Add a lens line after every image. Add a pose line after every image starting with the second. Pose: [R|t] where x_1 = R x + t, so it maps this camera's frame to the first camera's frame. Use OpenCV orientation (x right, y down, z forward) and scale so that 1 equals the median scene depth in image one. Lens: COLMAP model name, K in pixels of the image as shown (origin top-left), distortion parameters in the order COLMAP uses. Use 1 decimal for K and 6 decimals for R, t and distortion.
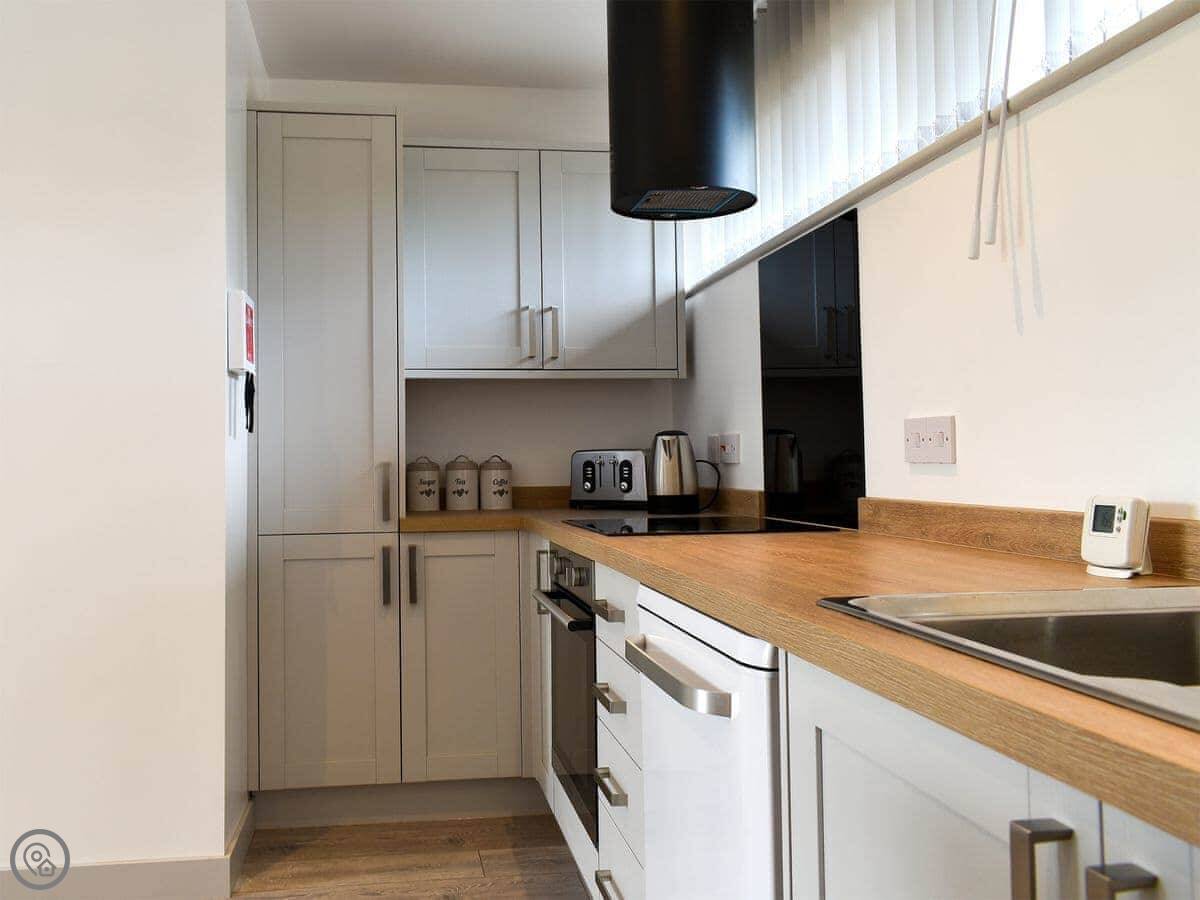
lens RADIAL K [[1059.1, 0, 597.4], [0, 1059.1, 447.8], [0, 0, 1]] dist [0.000419, -0.009386]
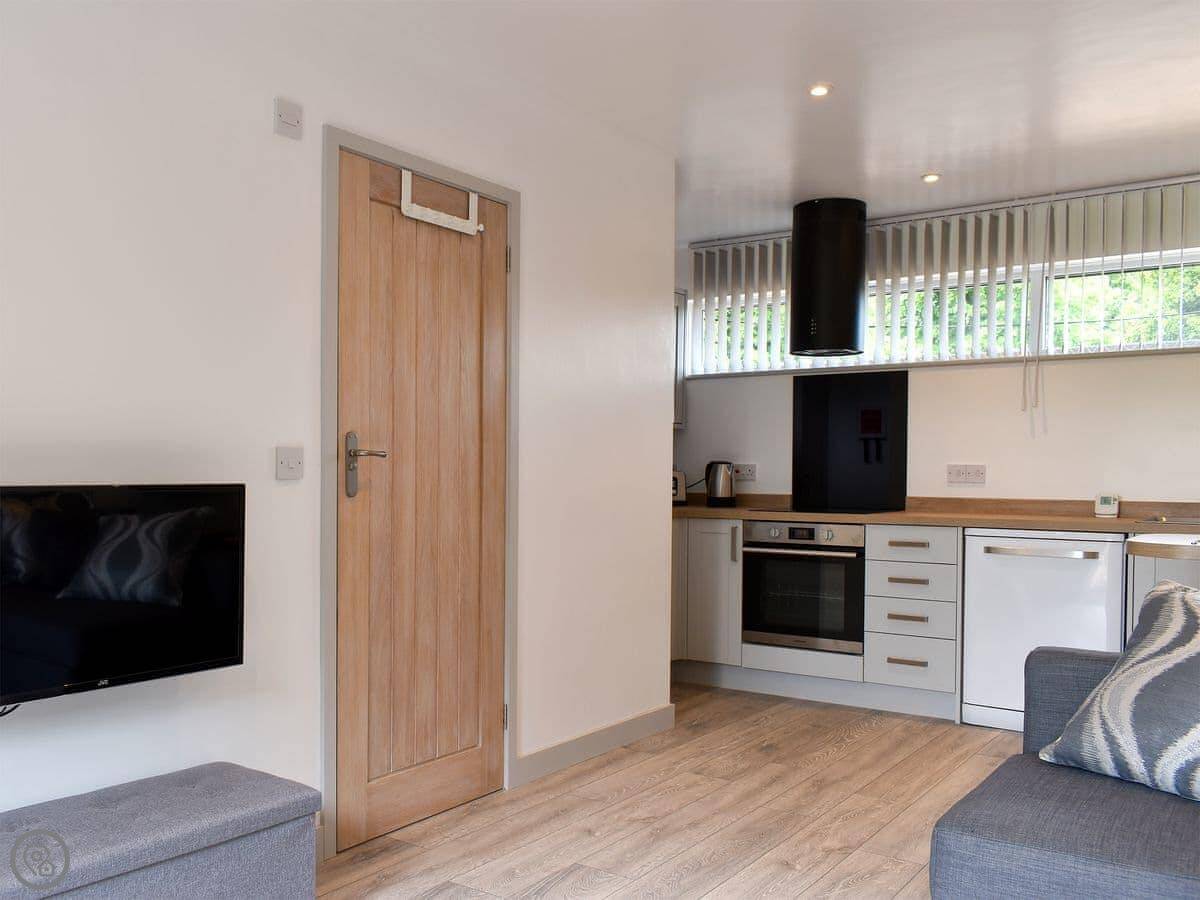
lens RADIAL K [[1059.1, 0, 531.7], [0, 1059.1, 482.9], [0, 0, 1]] dist [0.000419, -0.009386]
pose [[0.724288, -0.000912, 0.689497, -3.110701], [-0.019086, 0.999589, 0.021371, -0.027344], [-0.689233, -0.028638, 0.723973, -0.189396]]
